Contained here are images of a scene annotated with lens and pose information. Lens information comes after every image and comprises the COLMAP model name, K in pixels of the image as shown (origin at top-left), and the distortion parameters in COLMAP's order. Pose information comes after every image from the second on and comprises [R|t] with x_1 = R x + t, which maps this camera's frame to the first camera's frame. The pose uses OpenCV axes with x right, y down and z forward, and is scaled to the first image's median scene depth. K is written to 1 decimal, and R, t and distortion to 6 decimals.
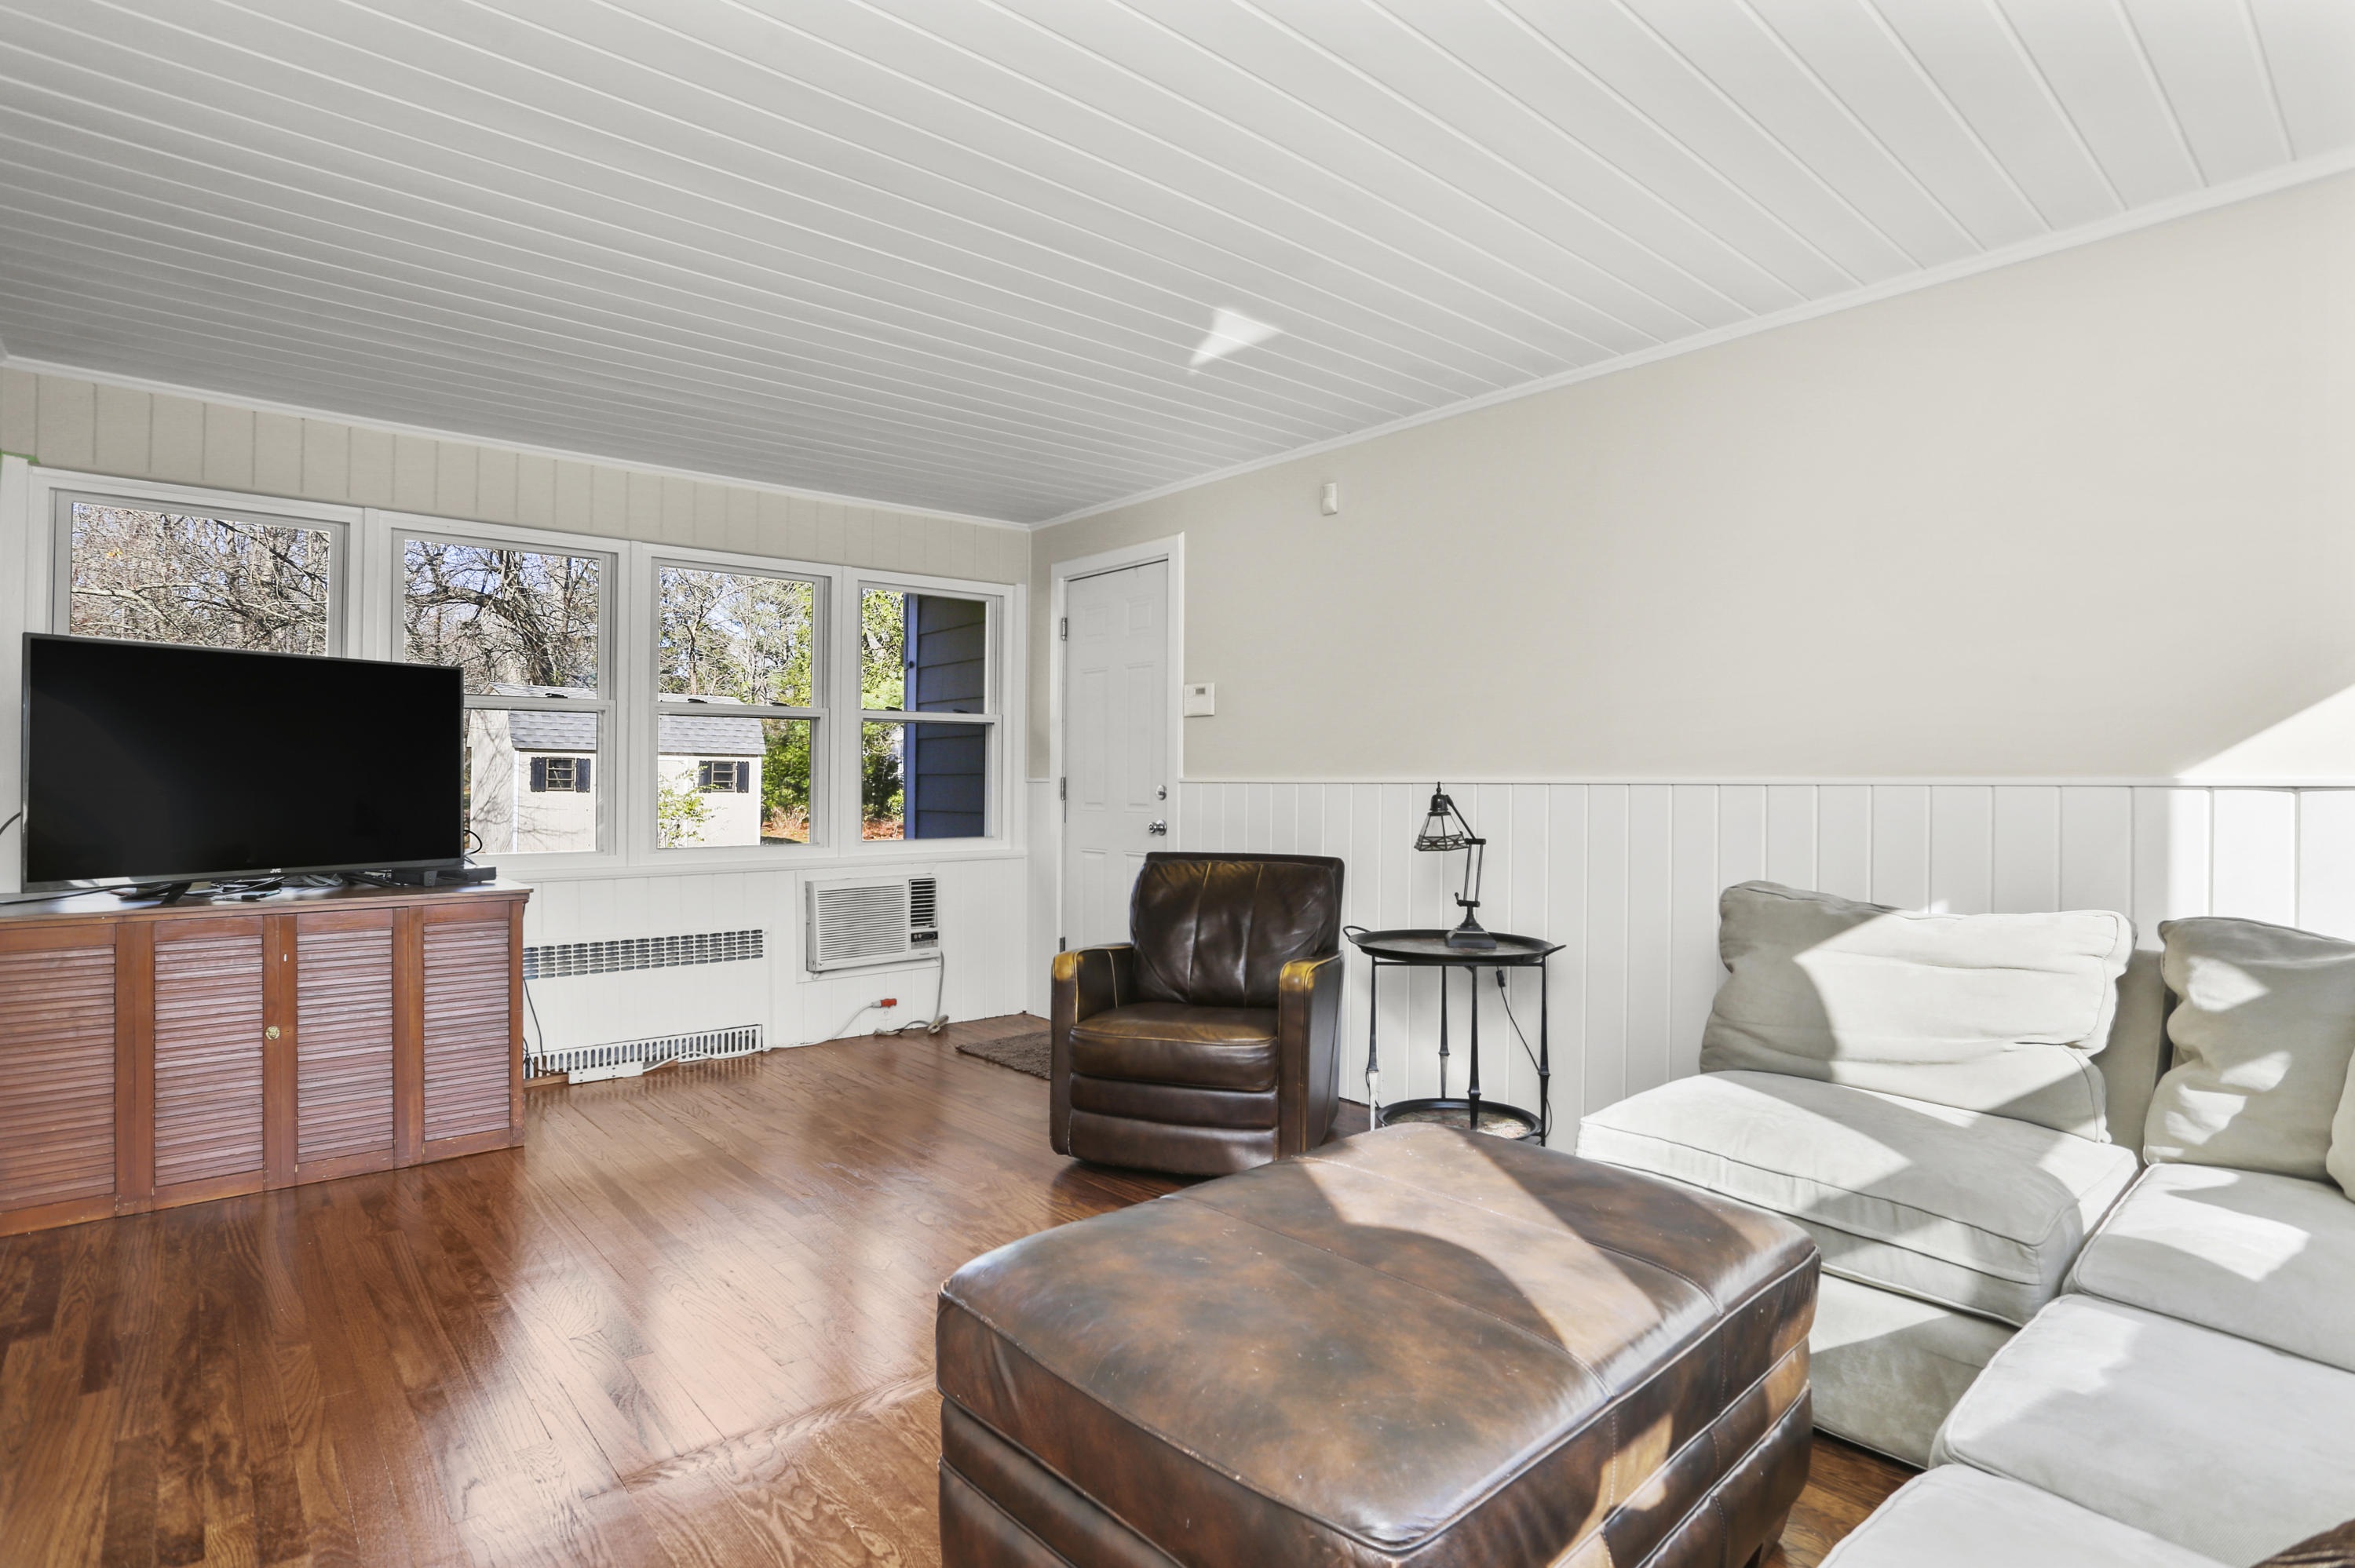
lens RADIAL K [[1167.8, 0, 1174.6], [0, 1167.8, 759.2], [0, 0, 1]] dist [-0.079890, 0.037973]
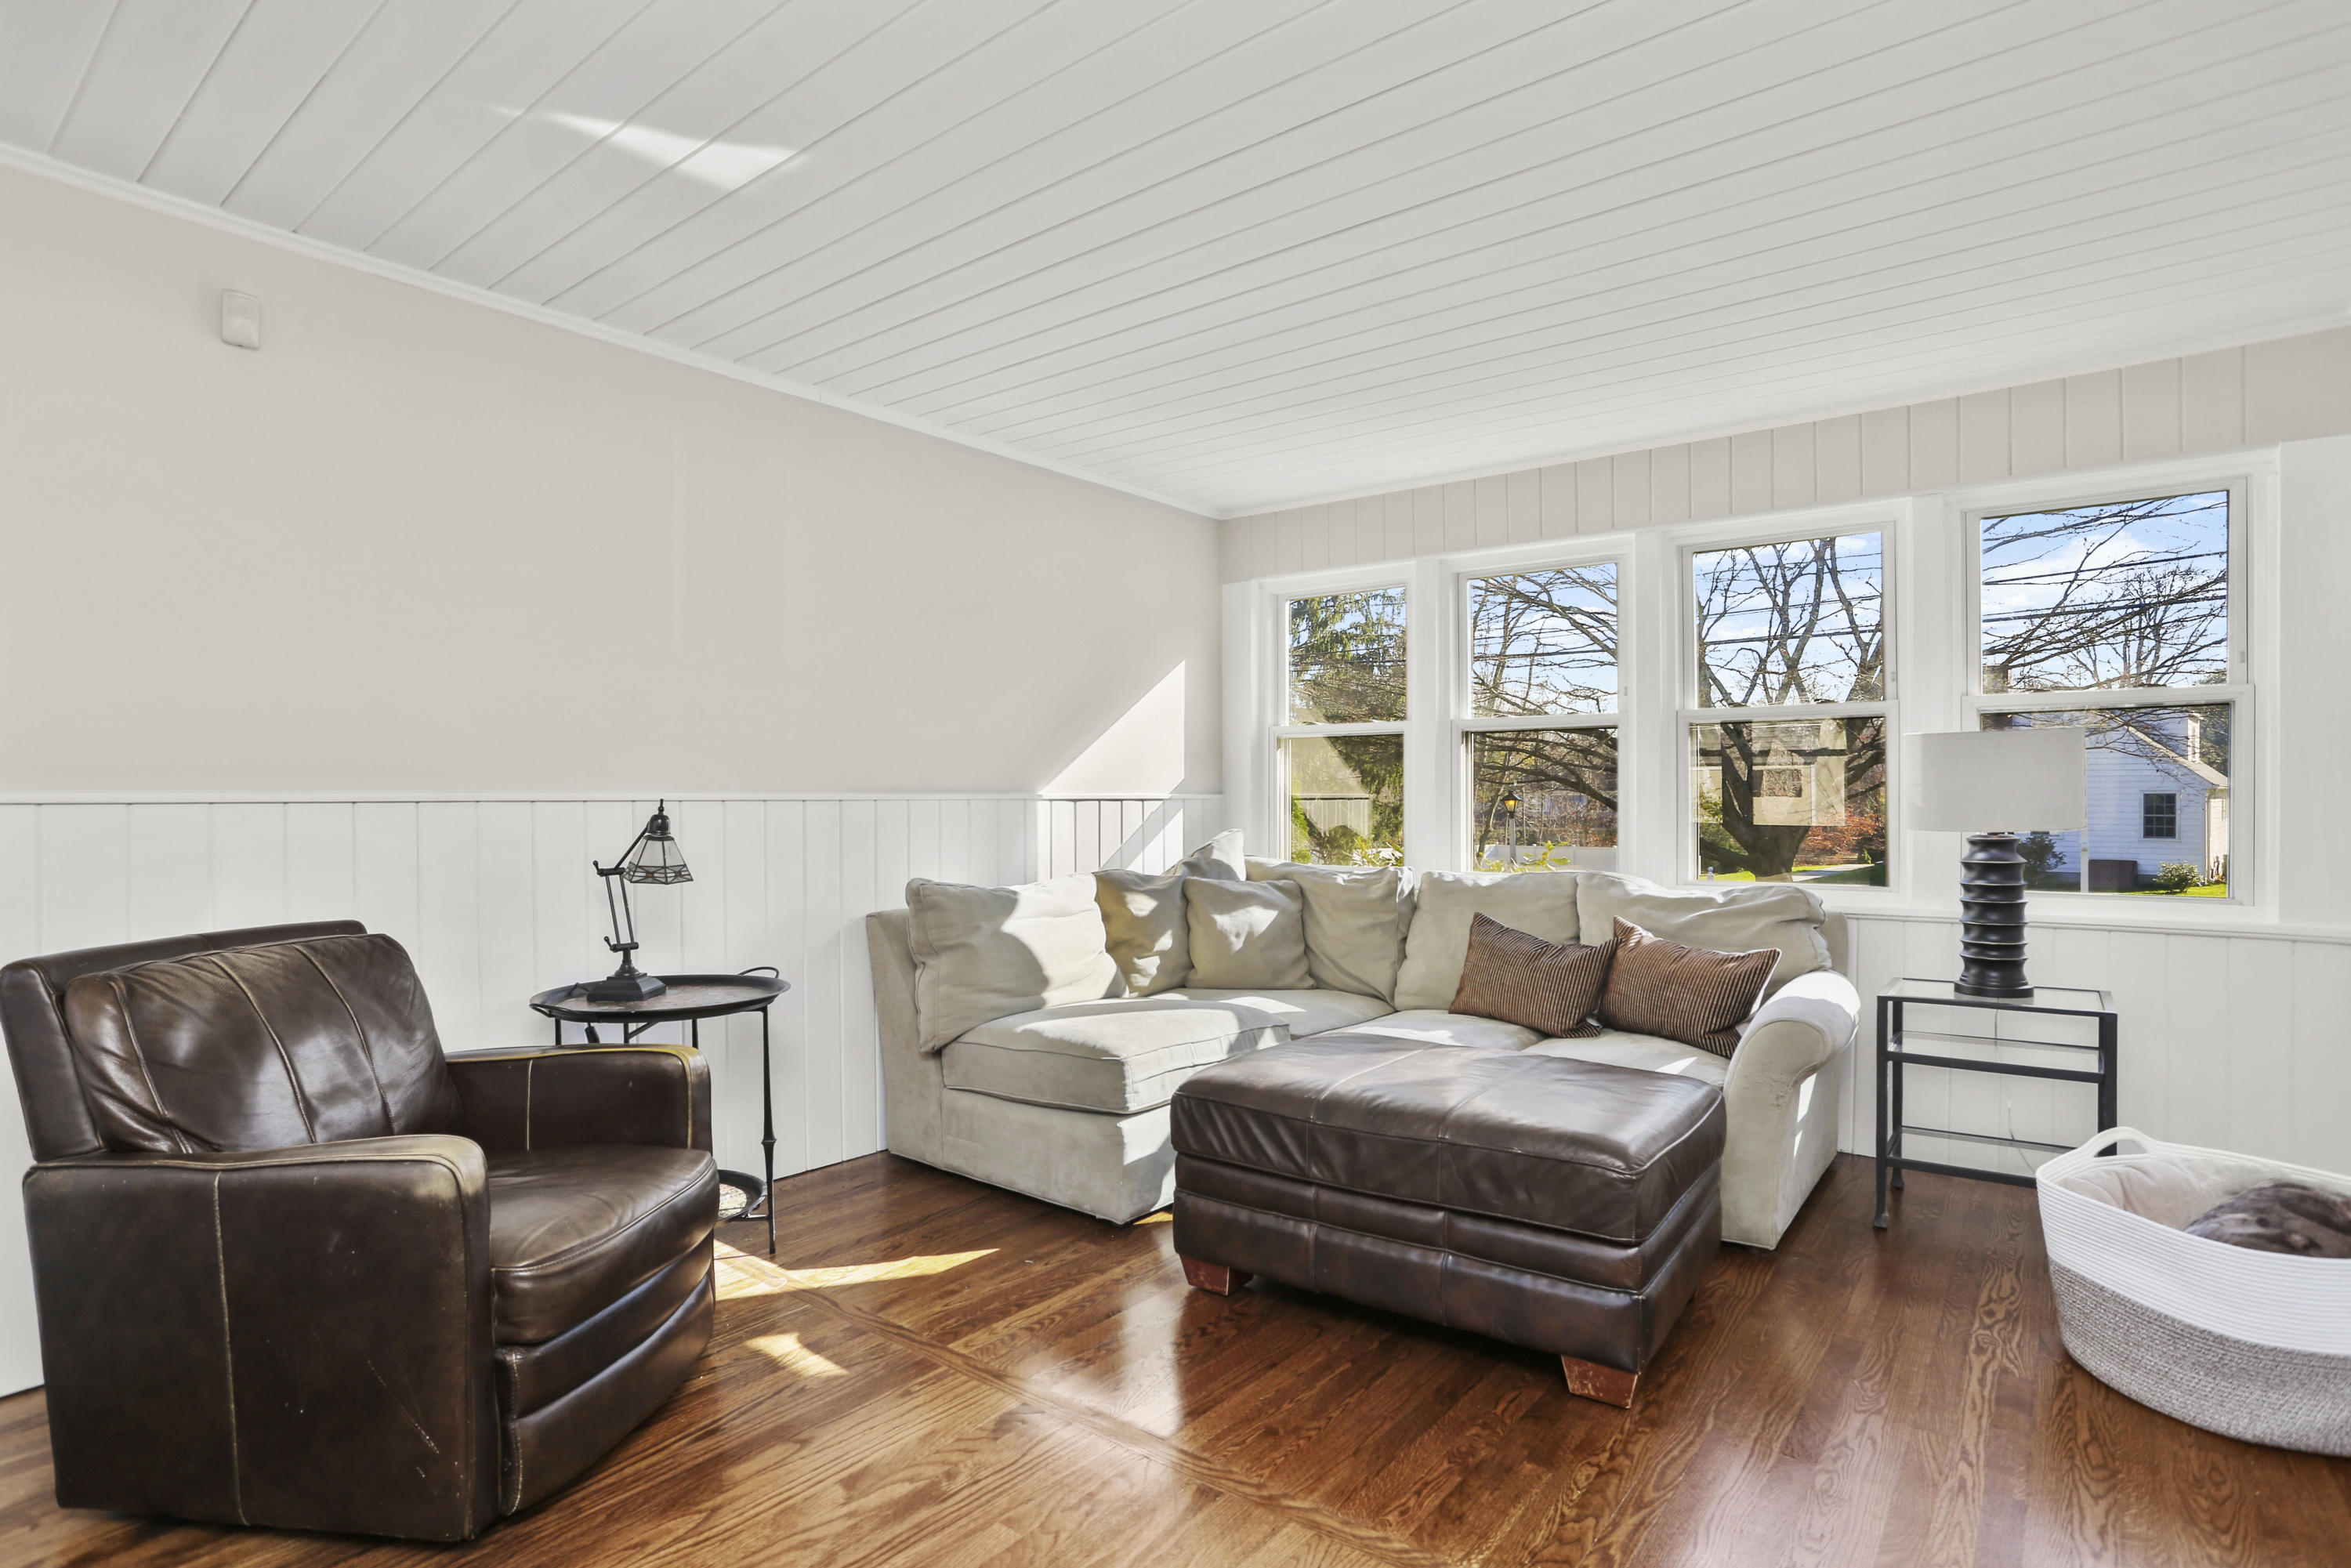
lens RADIAL K [[1177.6, 0, 1173.4], [0, 1177.6, 793.9], [0, 0, 1]] dist [-0.076220, 0.033726]
pose [[-0.182800, 0.001138, 0.983149, -0.744775], [-0.015952, 0.999864, -0.004123, 0.016041], [-0.983021, -0.016437, -0.182757, 0.922906]]
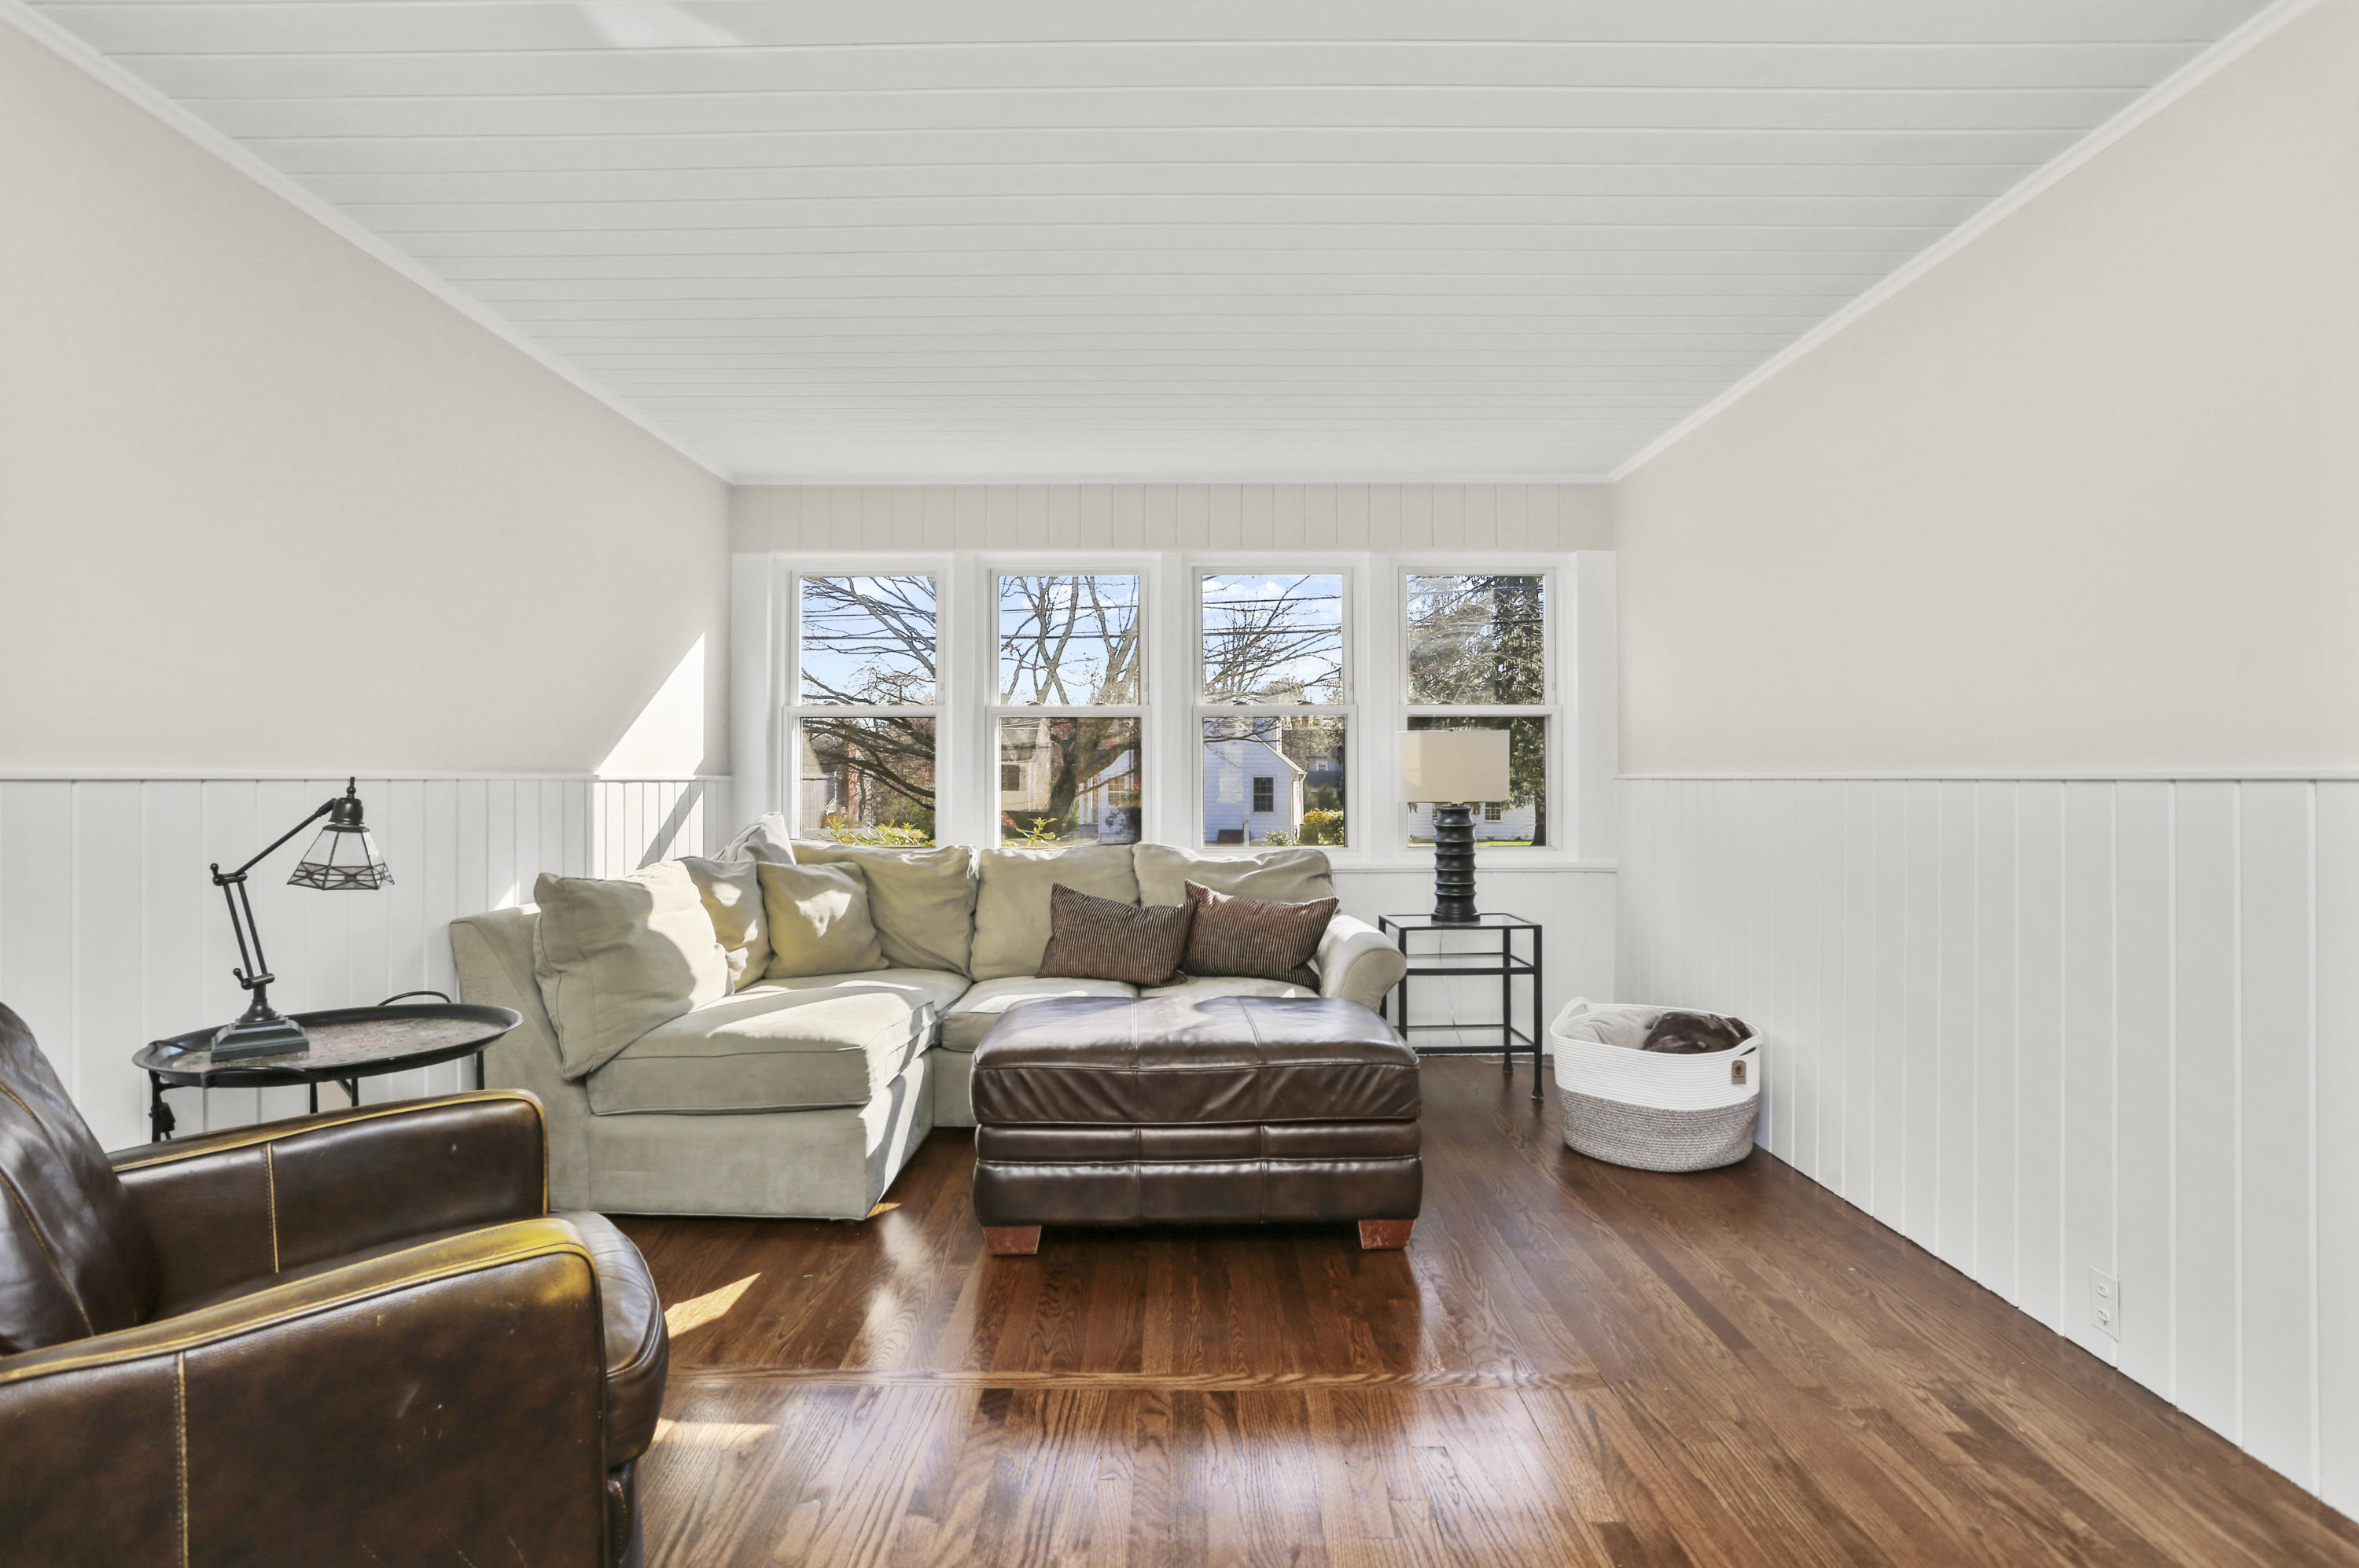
lens RADIAL K [[1182.0, 0, 1170.6], [0, 1182.0, 752.2], [0, 0, 1]] dist [-0.077797, 0.032155]
pose [[-0.747115, 0.013446, 0.664559, -0.582979], [-0.012820, 0.999318, -0.034632, 0.025454], [-0.664571, -0.034393, -0.746433, 1.351367]]
